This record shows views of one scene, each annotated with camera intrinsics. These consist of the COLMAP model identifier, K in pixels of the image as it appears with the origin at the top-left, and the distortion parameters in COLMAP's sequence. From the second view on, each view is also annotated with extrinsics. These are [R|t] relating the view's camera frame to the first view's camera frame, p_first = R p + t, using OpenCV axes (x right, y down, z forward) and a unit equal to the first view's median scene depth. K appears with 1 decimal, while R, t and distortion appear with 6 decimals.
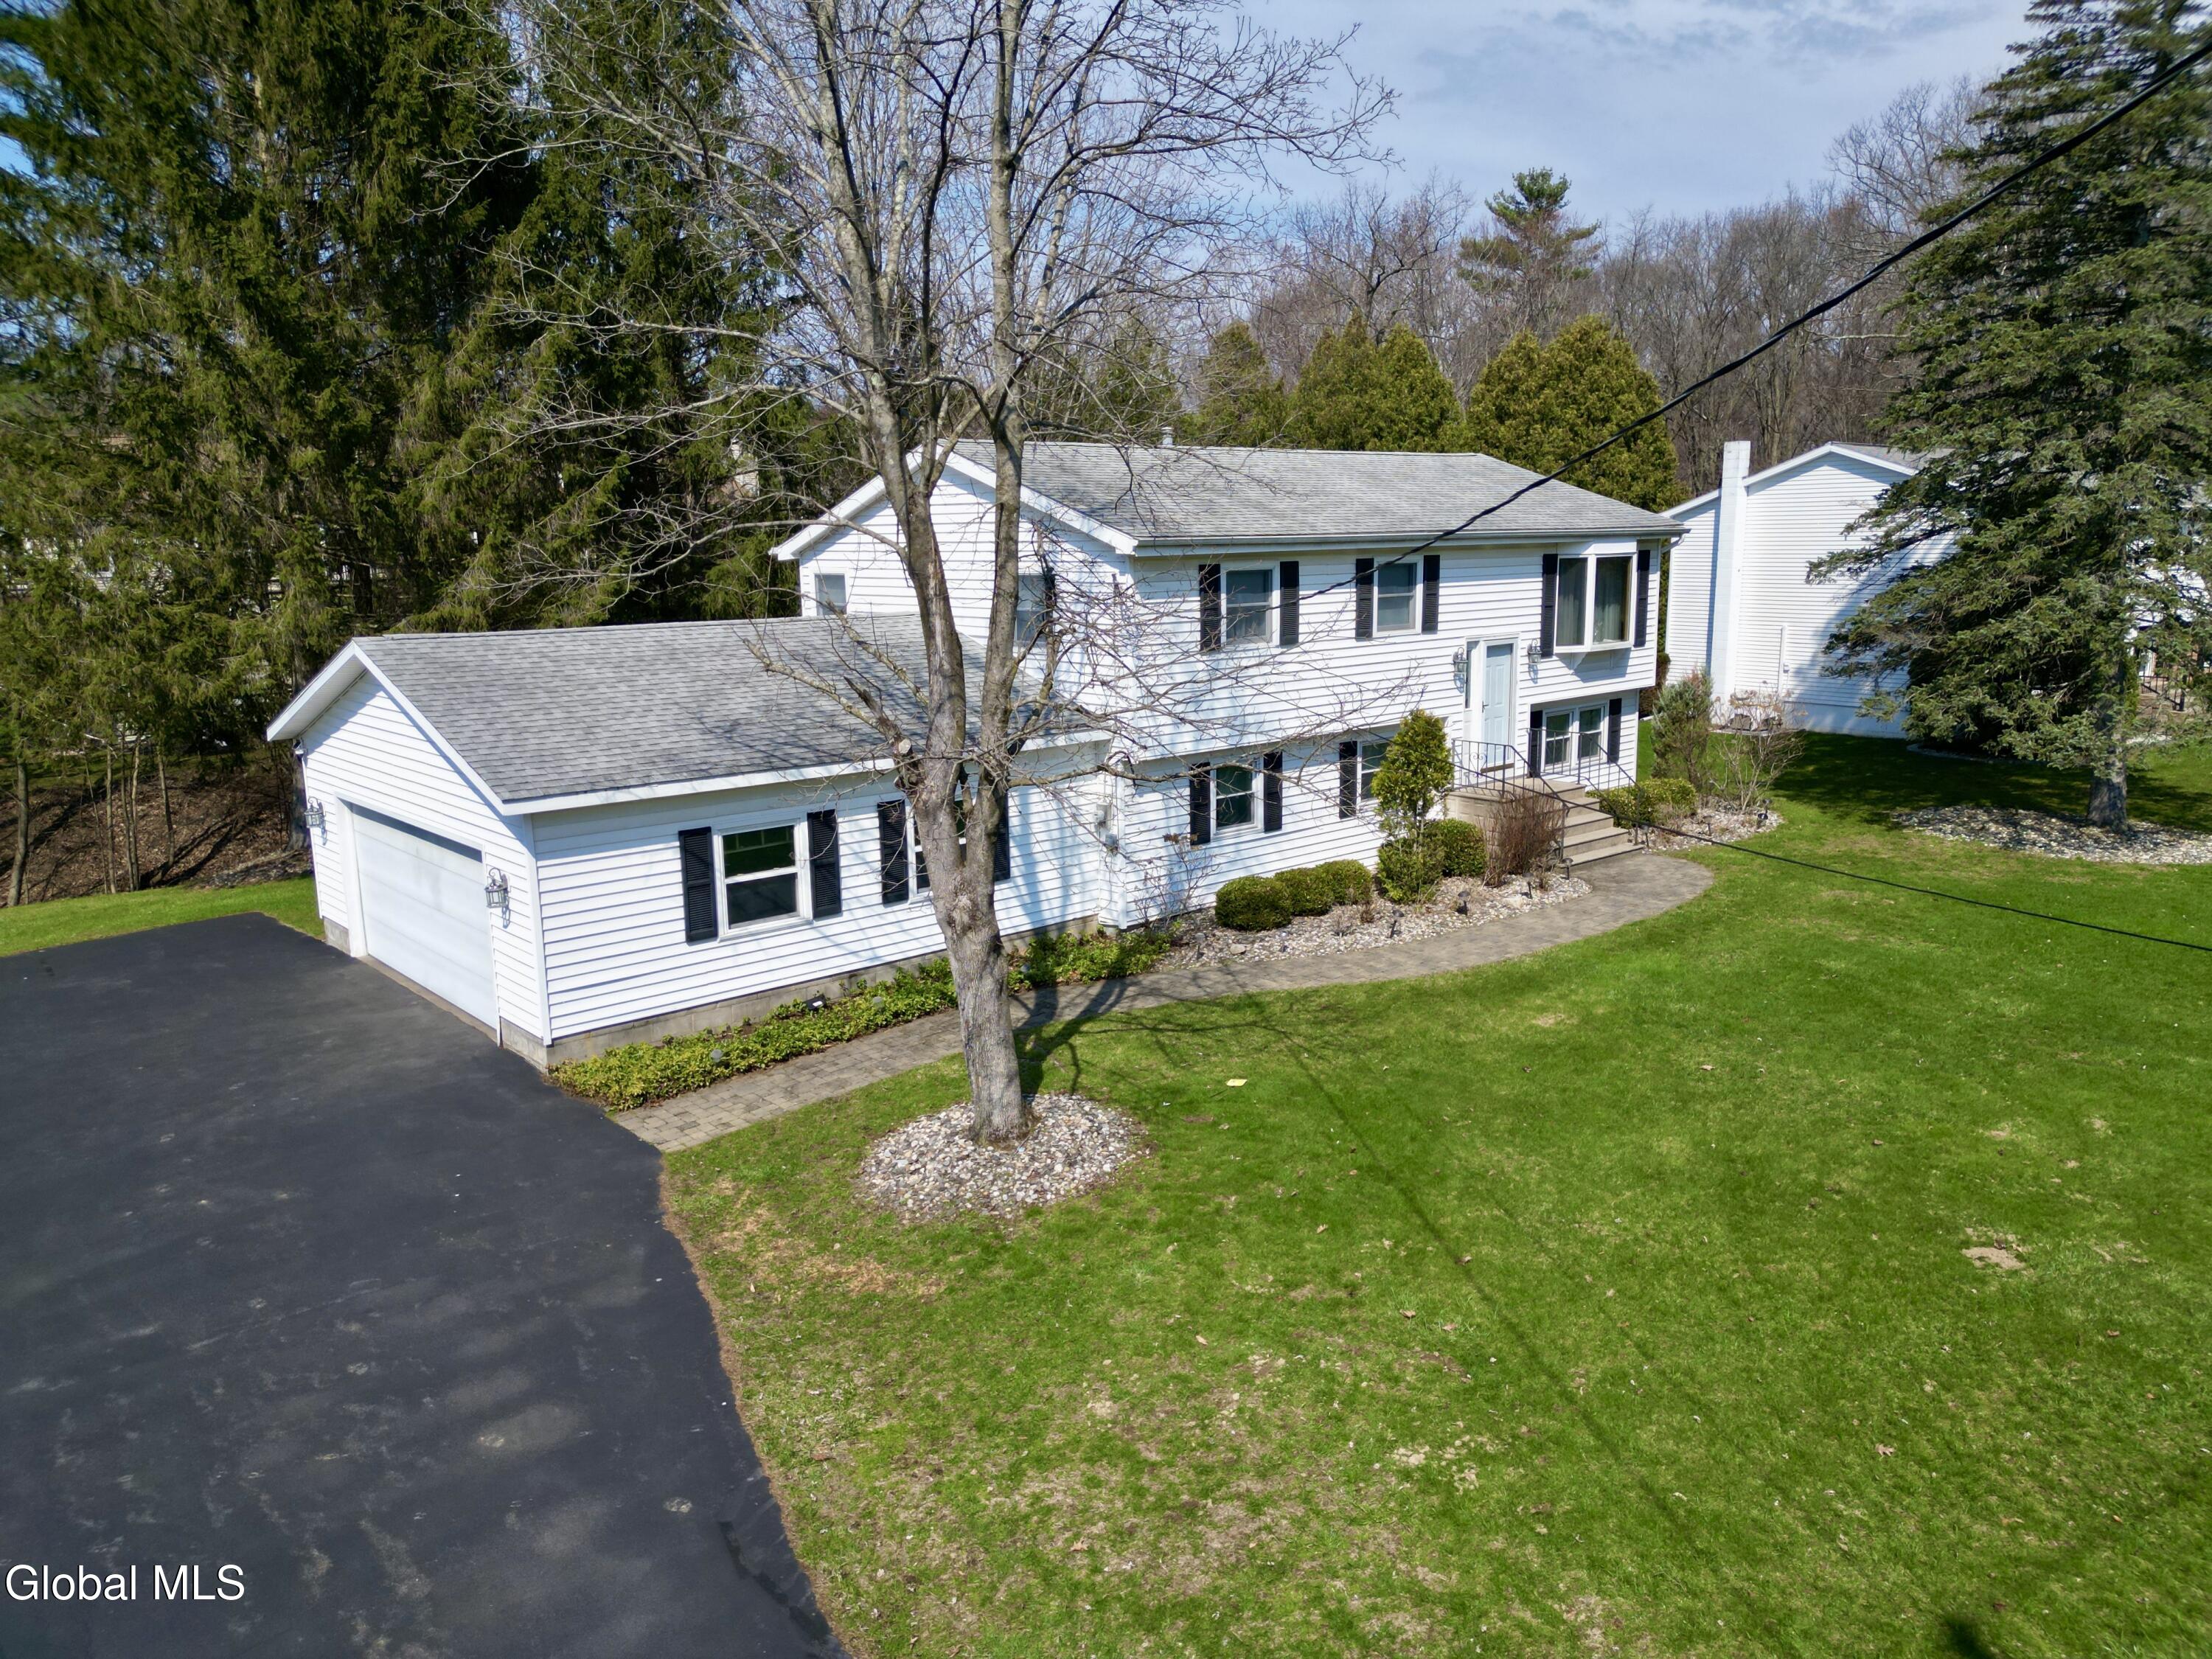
lens RADIAL K [[1540.9, 0, 1106.0], [0, 1540.9, 829.5], [0, 0, 1]] dist [0.031287, 0.001023]
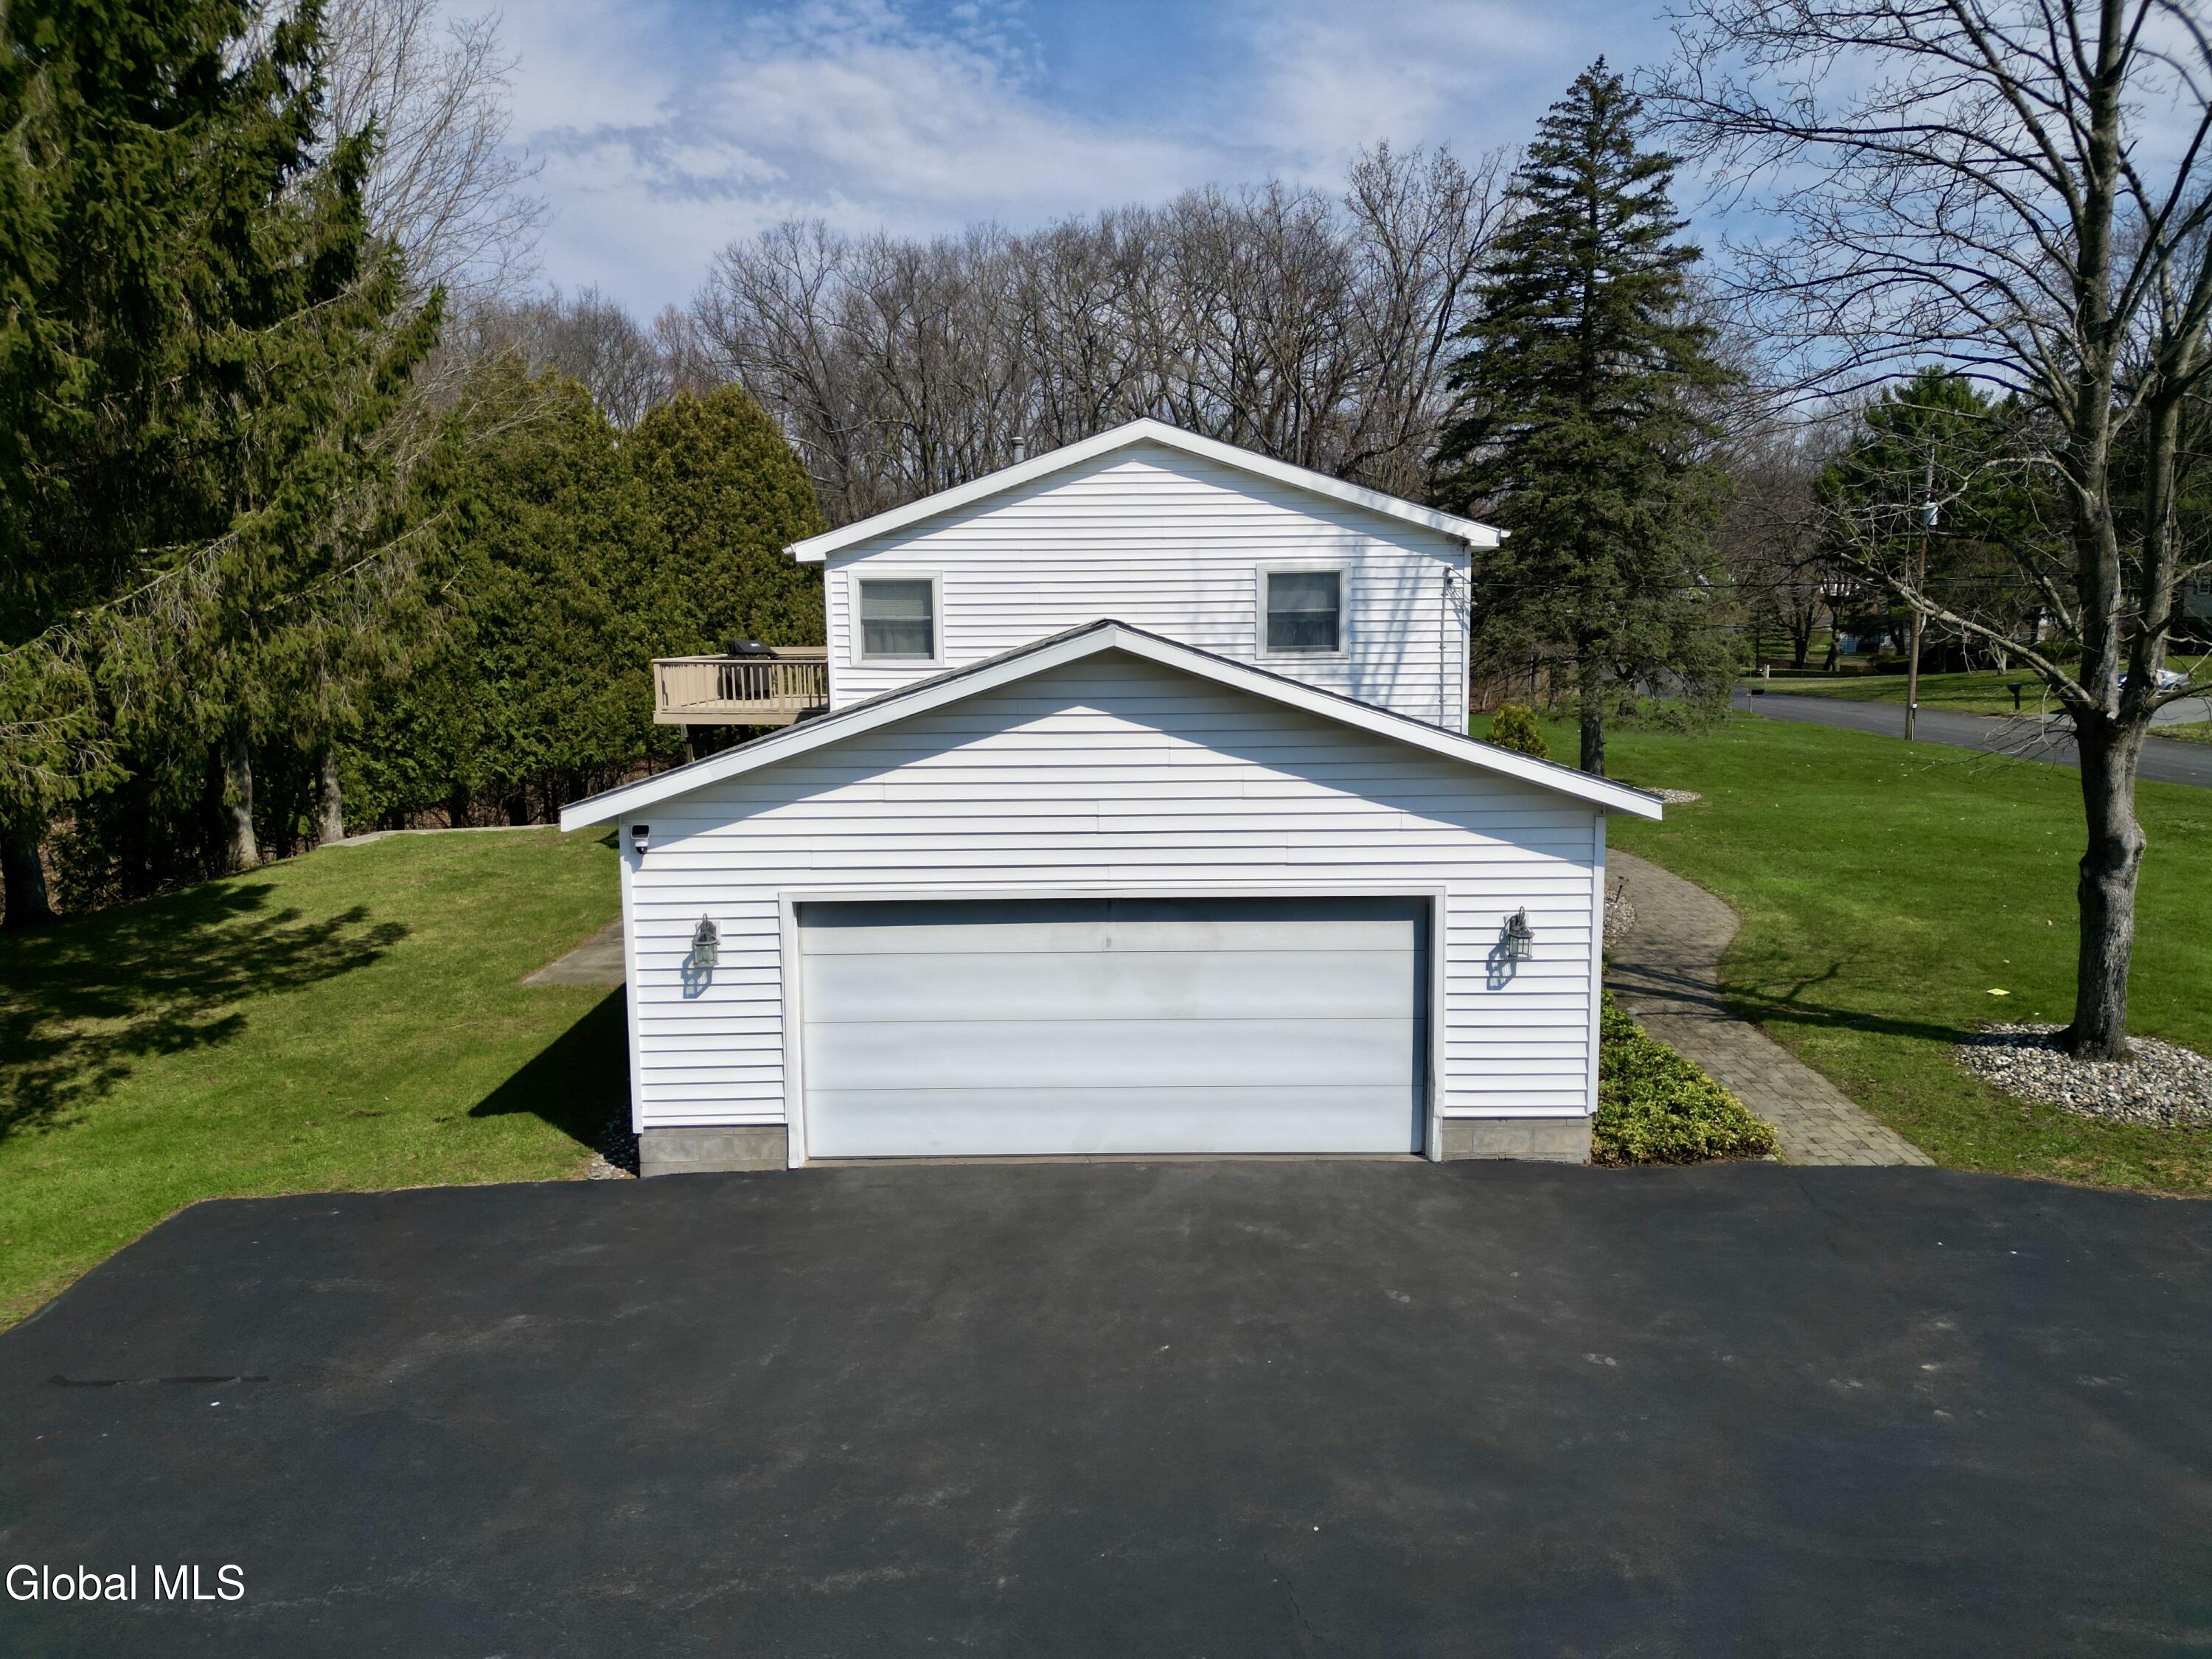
lens RADIAL K [[1540.9, 0, 1106.0], [0, 1540.9, 829.5], [0, 0, 1]] dist [0.031287, 0.001023]
pose [[0.642221, -0.072325, 0.763100, -0.796134], [0.139984, 0.989863, -0.023994, -0.011483], [-0.753629, 0.122231, 0.645835, 0.499576]]
